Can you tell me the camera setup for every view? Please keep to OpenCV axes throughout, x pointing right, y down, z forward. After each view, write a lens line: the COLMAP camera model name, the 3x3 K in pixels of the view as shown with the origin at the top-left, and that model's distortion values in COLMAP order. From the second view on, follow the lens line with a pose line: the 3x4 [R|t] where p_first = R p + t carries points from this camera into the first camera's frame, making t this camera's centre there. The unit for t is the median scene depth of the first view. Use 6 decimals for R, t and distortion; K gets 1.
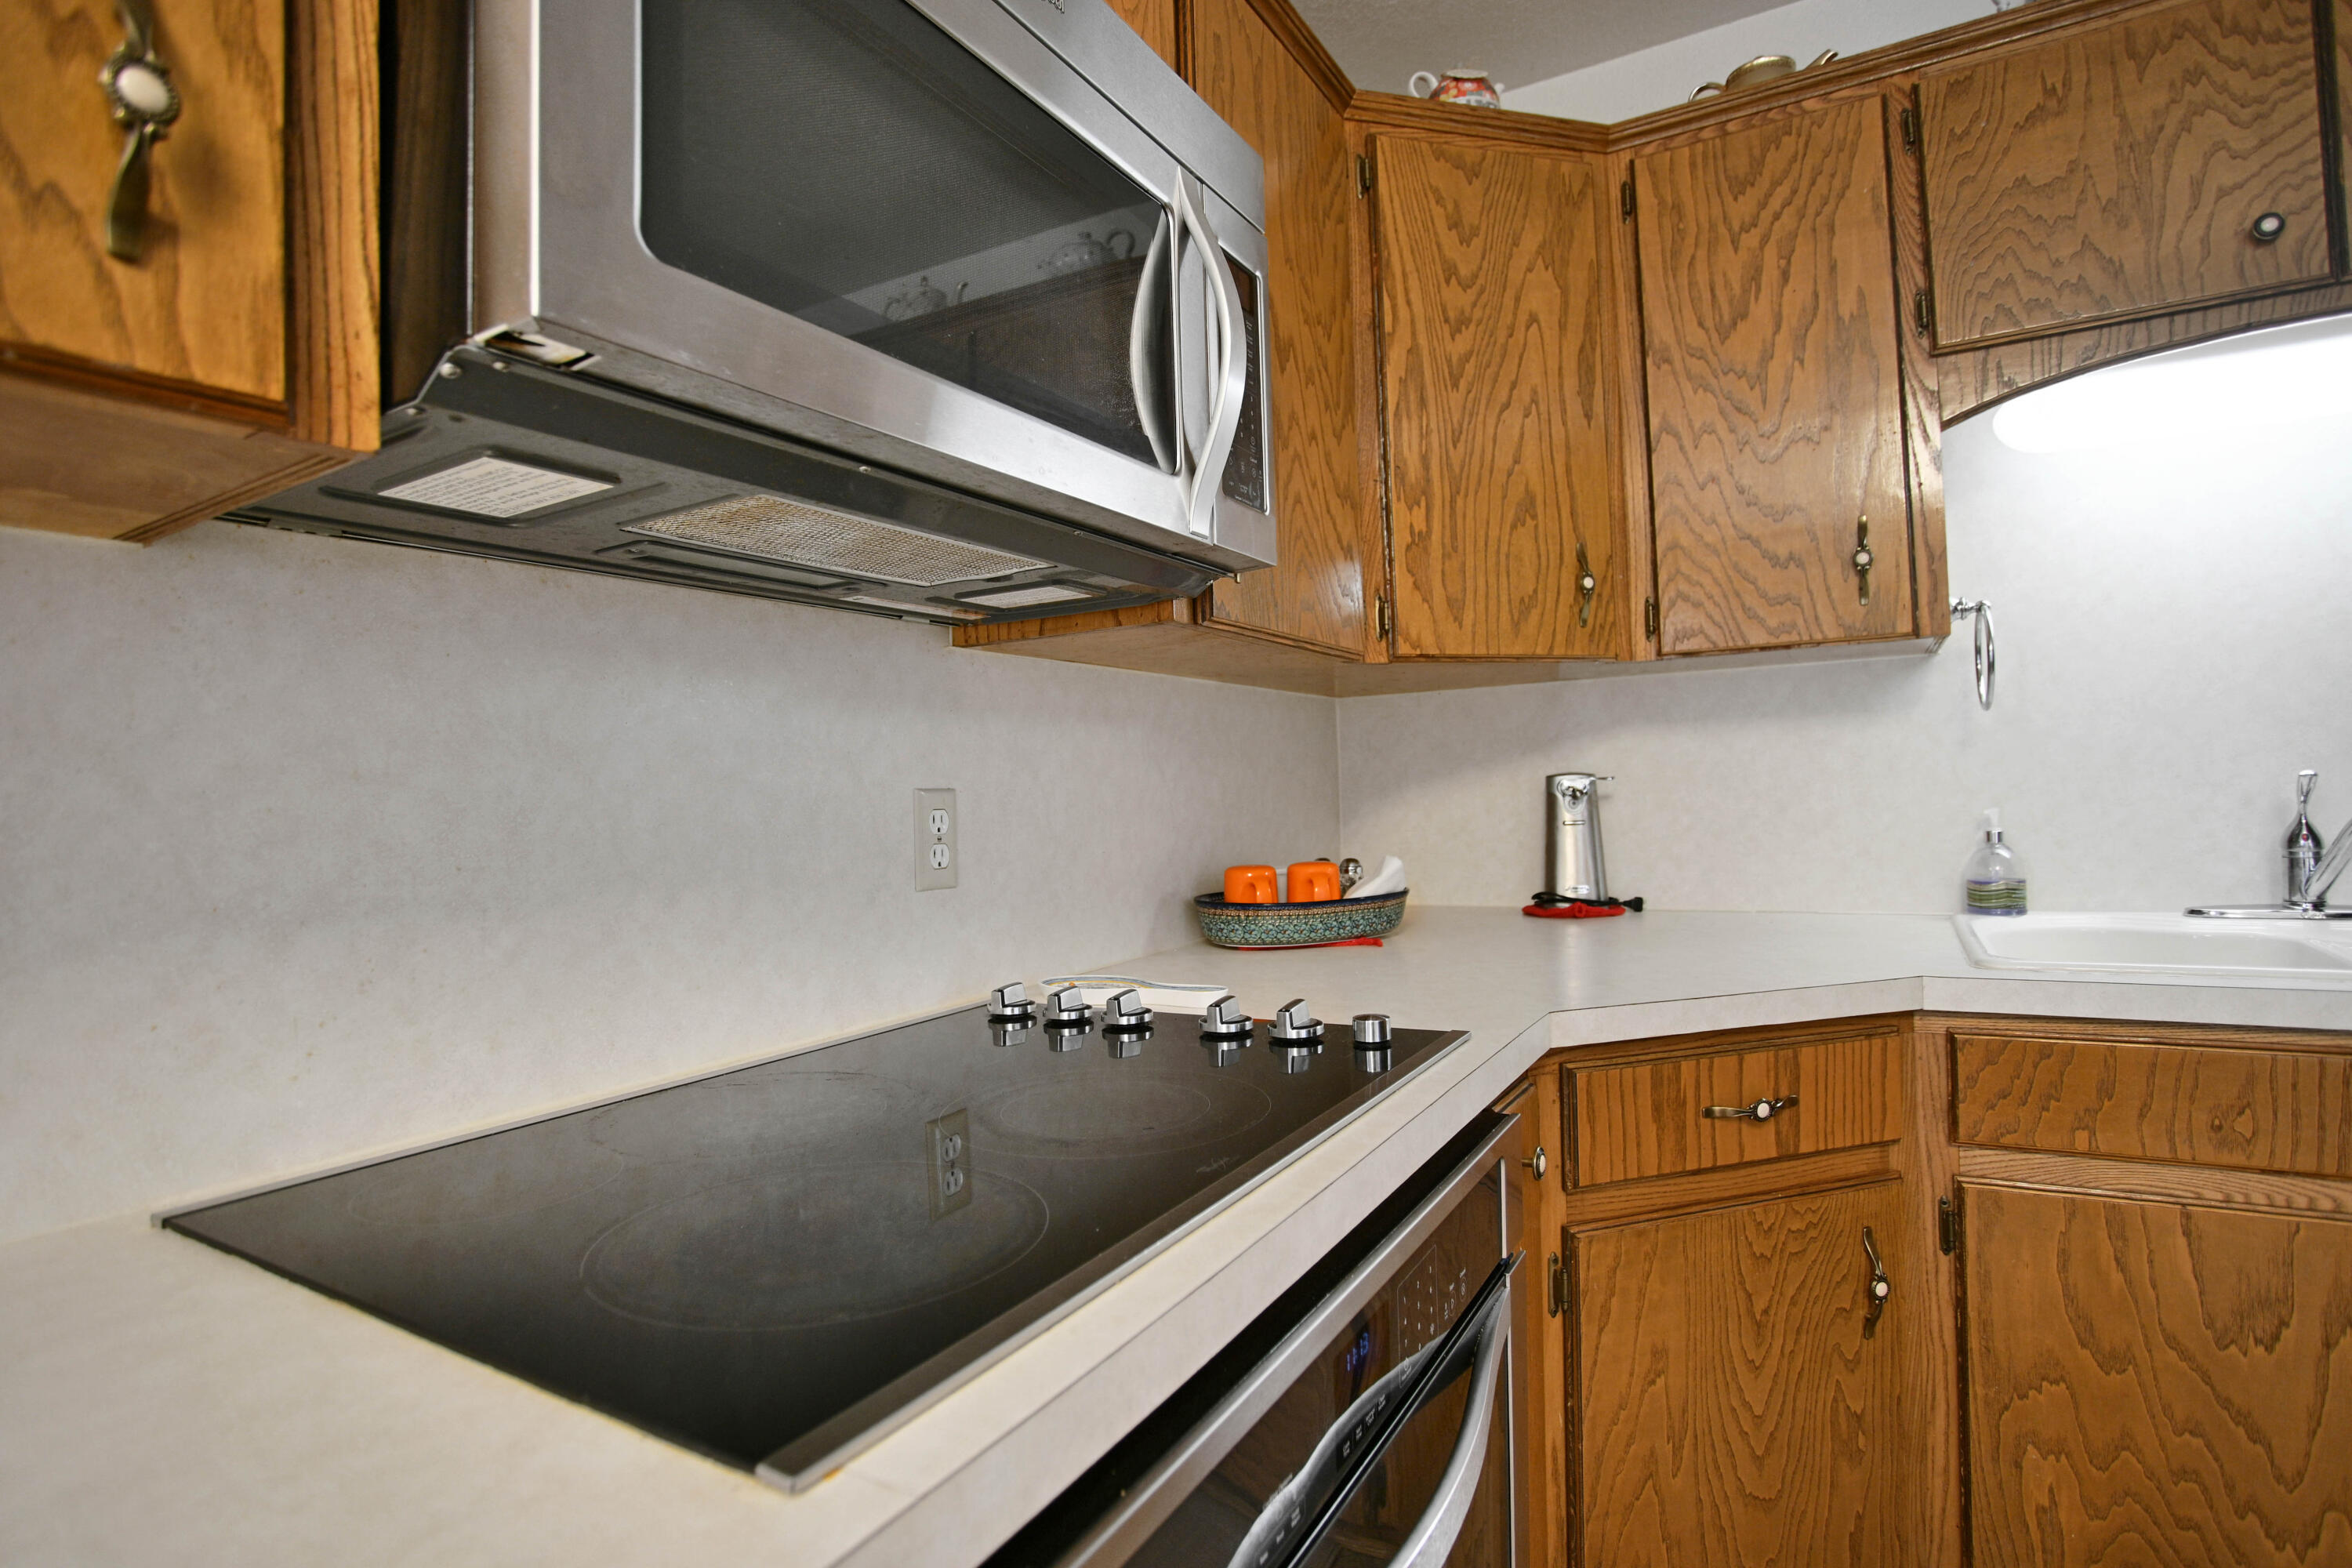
lens RADIAL K [[1189.0, 0, 1175.9], [0, 1189.0, 775.7], [0, 0, 1]] dist [-0.080330, 0.033106]
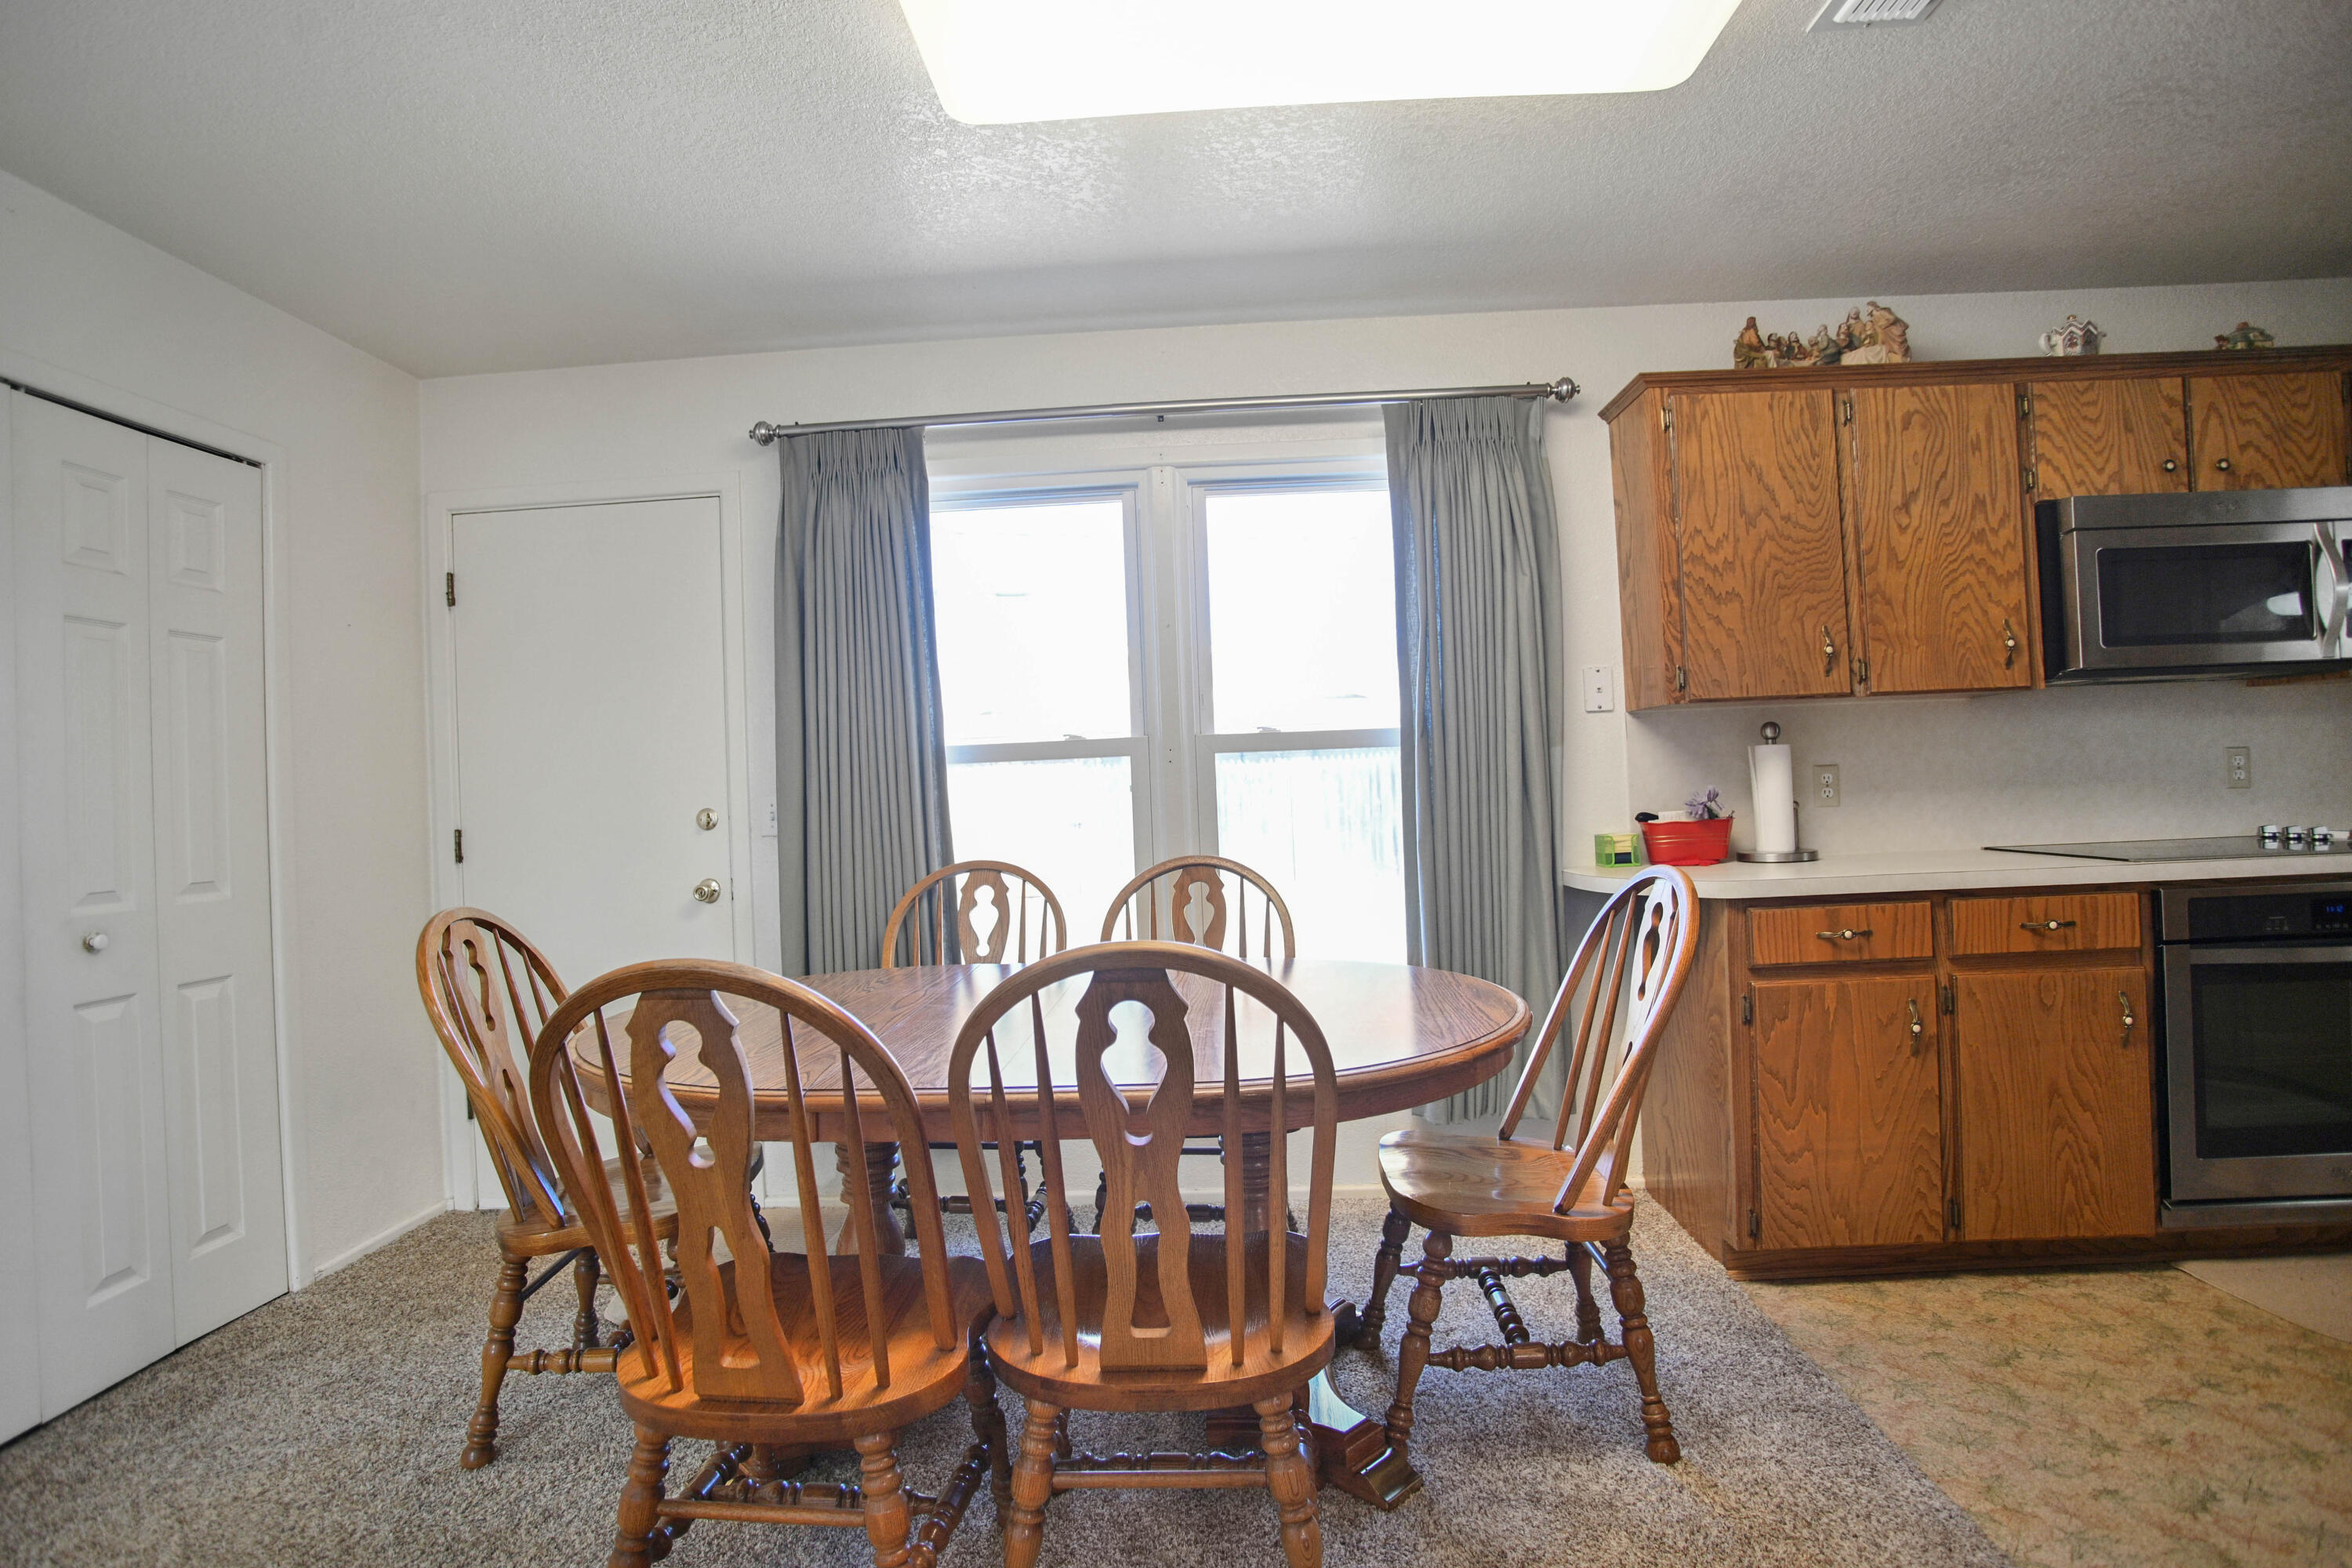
lens RADIAL K [[1189.0, 0, 1175.9], [0, 1189.0, 775.7], [0, 0, 1]] dist [-0.080330, 0.033106]
pose [[0.466621, 0.008066, -0.884421, 0.700850], [0.036243, 0.998944, 0.028233, -0.062448], [0.883715, -0.045228, 0.465836, -1.669696]]
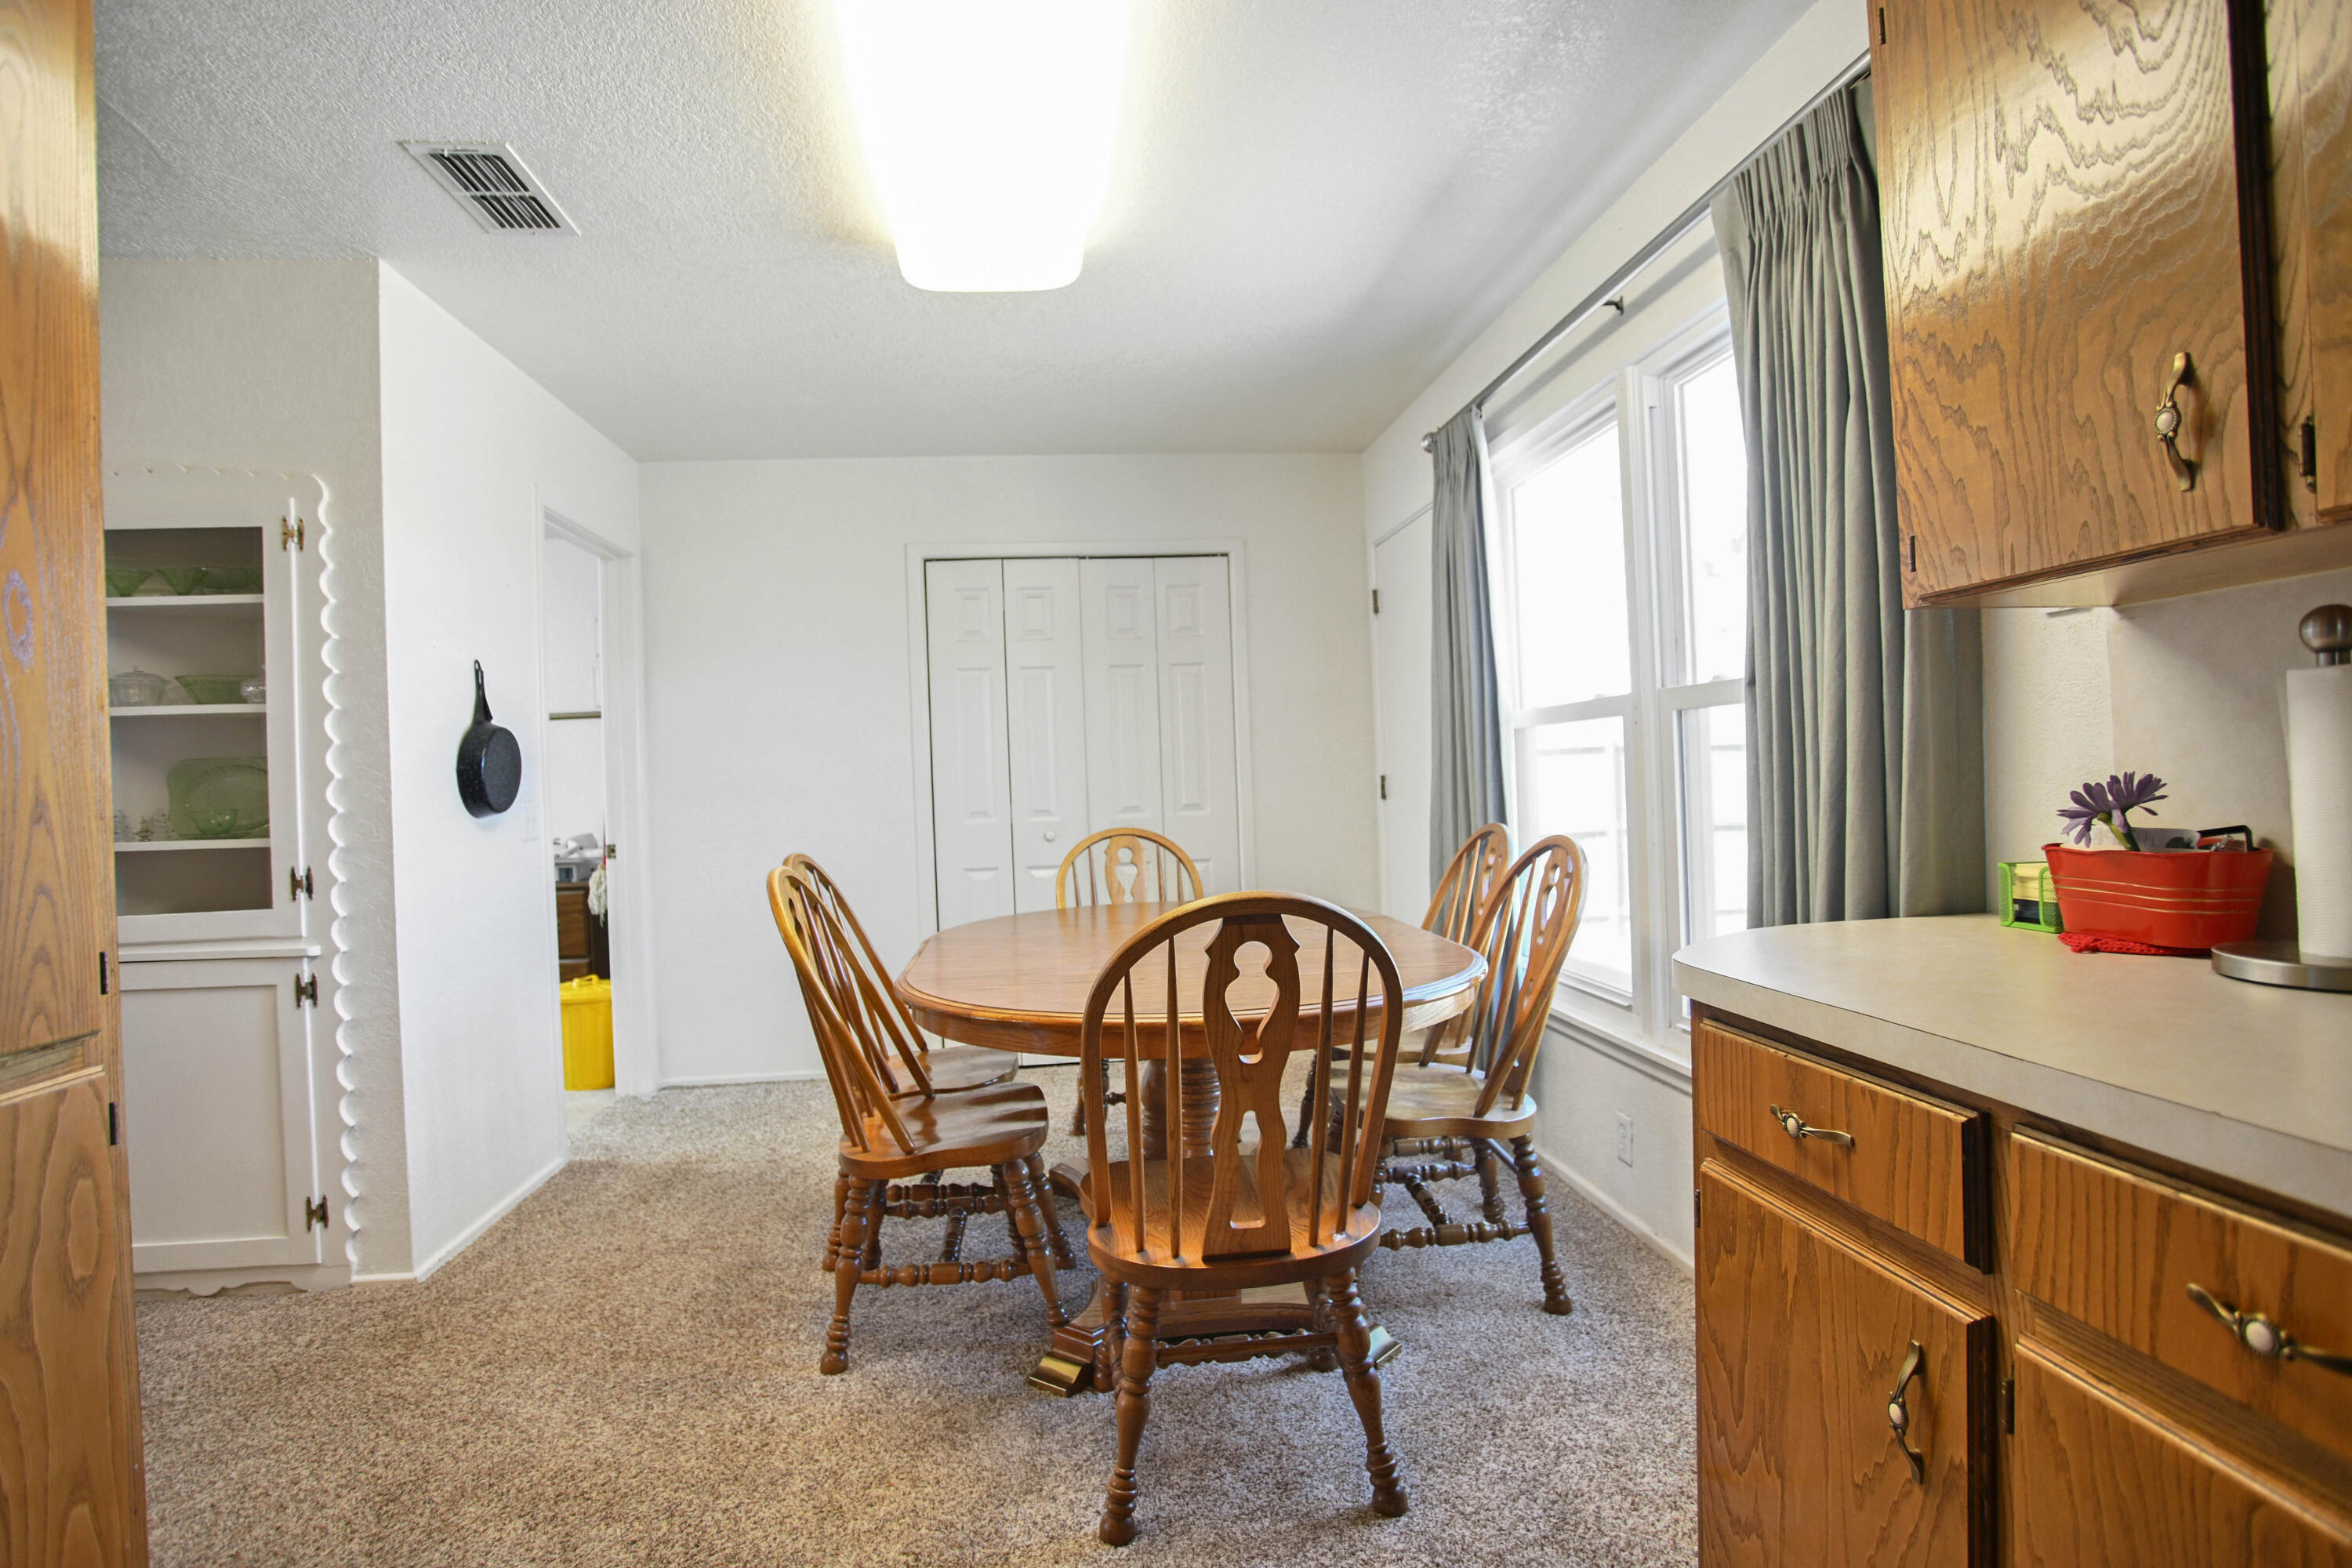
lens RADIAL K [[1189.0, 0, 1175.9], [0, 1189.0, 775.7], [0, 0, 1]] dist [-0.080330, 0.033106]
pose [[-0.798125, 0.062191, -0.599274, 0.442935], [0.071963, 0.997378, 0.007665, -0.013247], [0.598179, -0.037008, -0.800507, 0.205688]]
